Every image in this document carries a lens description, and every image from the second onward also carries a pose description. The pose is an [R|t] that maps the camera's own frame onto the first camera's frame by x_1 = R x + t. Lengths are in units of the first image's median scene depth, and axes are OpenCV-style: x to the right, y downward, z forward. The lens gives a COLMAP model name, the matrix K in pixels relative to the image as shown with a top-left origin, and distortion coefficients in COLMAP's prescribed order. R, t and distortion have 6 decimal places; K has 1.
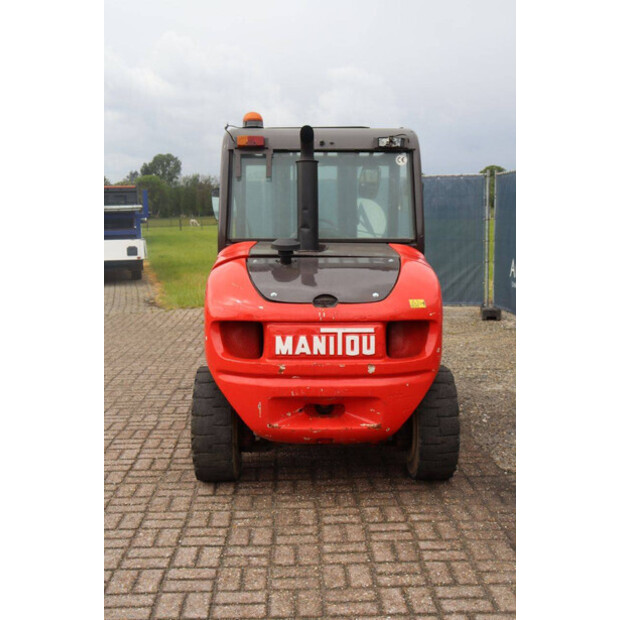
lens RADIAL K [[737.3, 0, 314.6], [0, 737.3, 321.9], [0, 0, 1]] dist [0.016443, 0.000000]
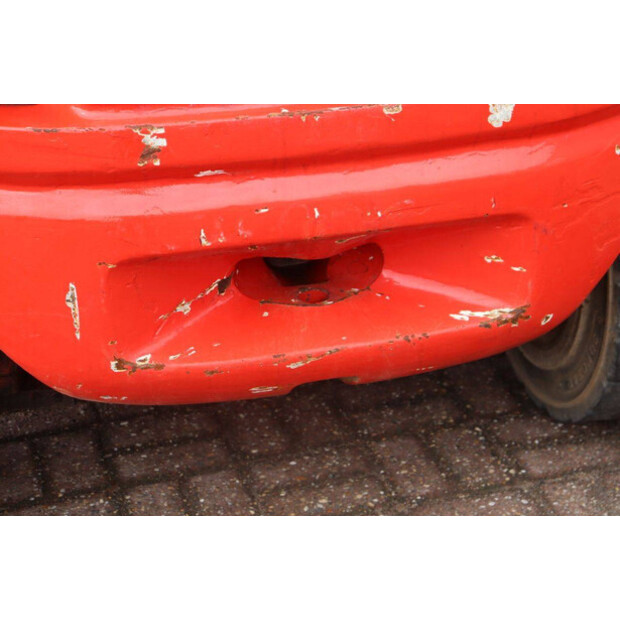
lens RADIAL K [[1422.7, 0, 312.6], [0, 1422.7, 305.3], [0, 0, 1]] dist [0.420826, 0.000000]
pose [[0.973156, -0.120882, 0.195846, -0.090856], [0.060631, 0.955552, 0.288522, -0.019268], [-0.222018, -0.268903, 0.937230, 0.522474]]
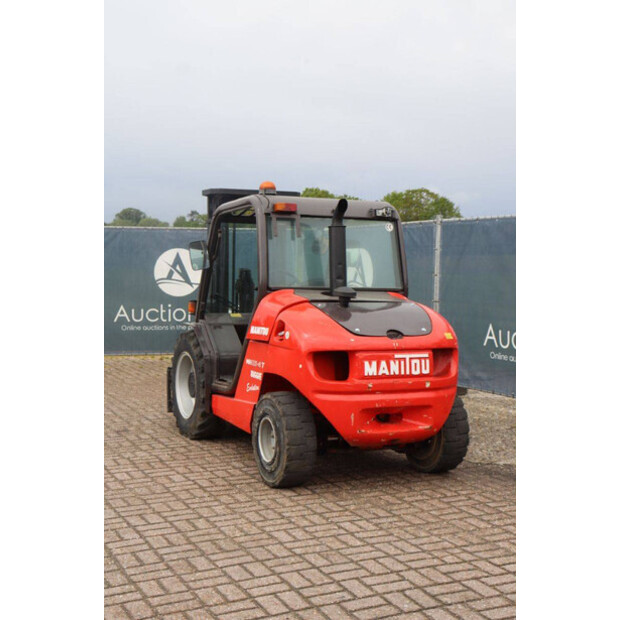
lens RADIAL K [[882.9, 0, 308.2], [0, 882.9, 308.2], [0, 0, 1]] dist [0.026540, 0.000000]
pose [[0.912383, -0.001127, 0.409336, -0.776686], [0.035529, 0.996441, -0.076446, 0.040528], [-0.407793, 0.084291, 0.909175, -0.390895]]
